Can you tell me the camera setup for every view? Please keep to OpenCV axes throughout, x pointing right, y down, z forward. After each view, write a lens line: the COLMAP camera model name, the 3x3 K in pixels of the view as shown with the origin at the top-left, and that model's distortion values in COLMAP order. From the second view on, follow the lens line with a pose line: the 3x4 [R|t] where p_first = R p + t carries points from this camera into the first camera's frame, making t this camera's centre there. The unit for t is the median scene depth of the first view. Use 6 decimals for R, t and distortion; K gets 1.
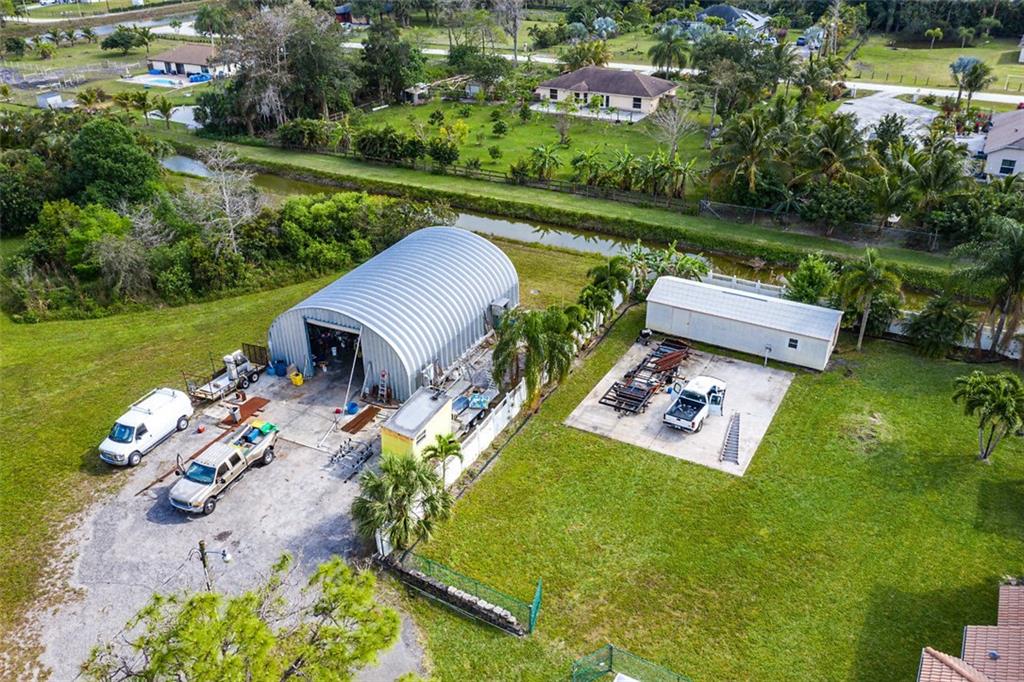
lens RADIAL K [[823.0, 0, 512.0], [0, 823.0, 341.0], [0, 0, 1]] dist [-0.014496, 0.004408]
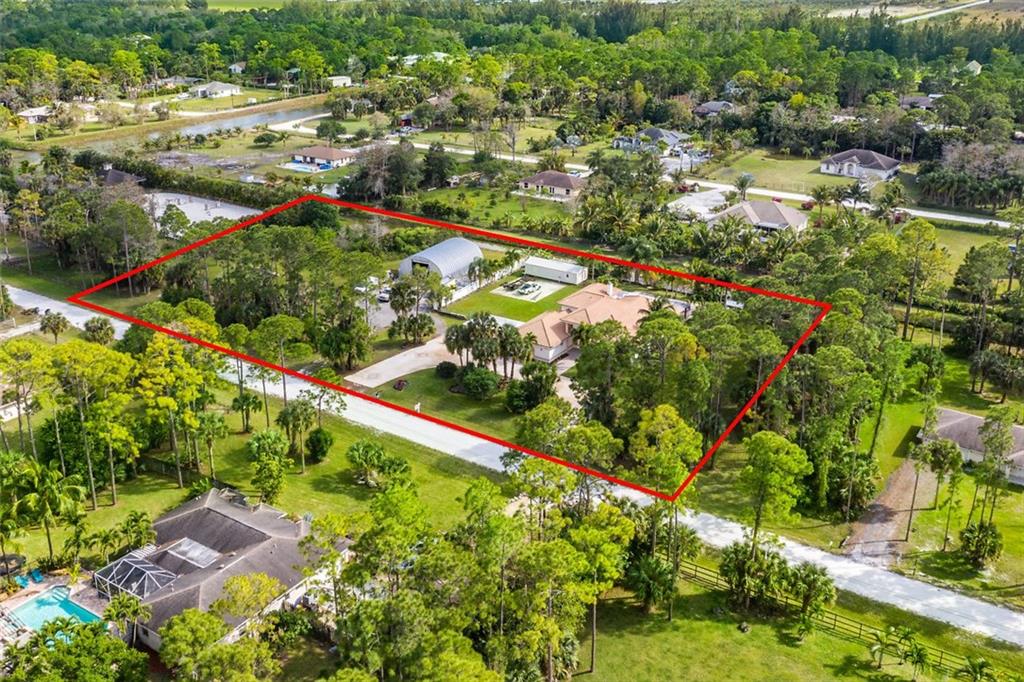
lens RADIAL K [[970.8, 0, 512.0], [0, 970.8, 341.0], [0, 0, 1]] dist [-0.013707, -0.001503]
pose [[0.997967, 0.040616, -0.049123, 0.165351], [-0.045592, 0.993443, -0.104845, 0.326019], [0.044542, 0.106872, 0.993275, -1.329875]]
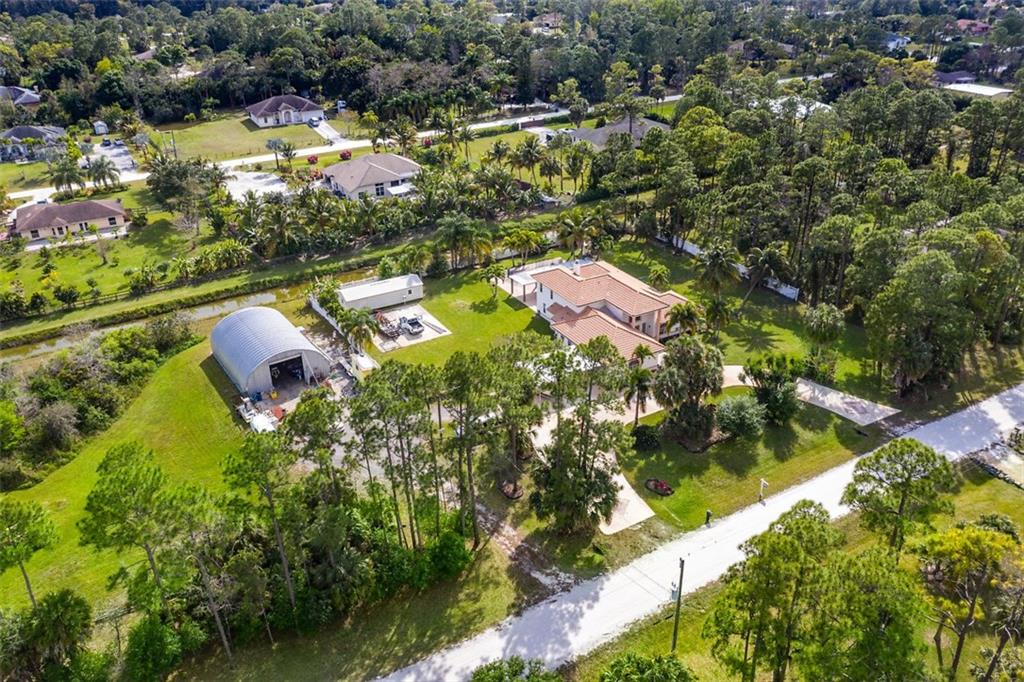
lens RADIAL K [[823.0, 0, 512.0], [0, 823.0, 341.0], [0, 0, 1]] dist [-0.014496, 0.004408]
pose [[0.511430, -0.392369, 0.764517, -0.702167], [0.417331, 0.891118, 0.178167, -0.087918], [-0.751182, 0.227936, 0.619492, -0.330136]]
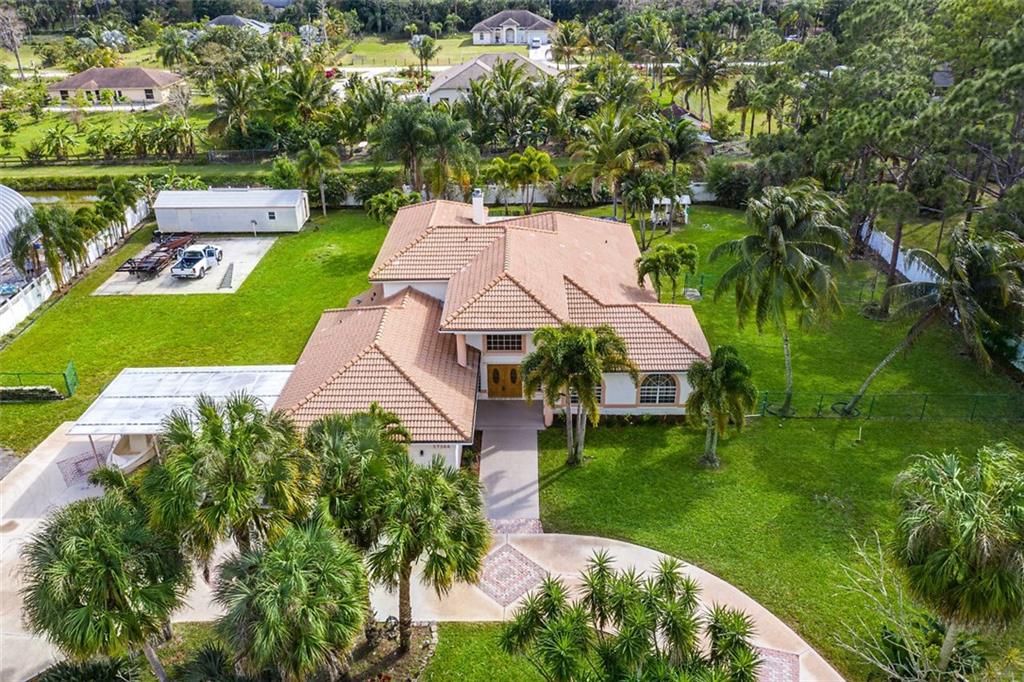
lens RADIAL K [[823.0, 0, 512.0], [0, 823.0, 341.0], [0, 0, 1]] dist [-0.014496, 0.004408]
pose [[0.872705, -0.214809, 0.438456, 0.027974], [0.230794, 0.972850, 0.017246, 0.136380], [-0.430256, 0.086142, 0.898587, -0.175742]]
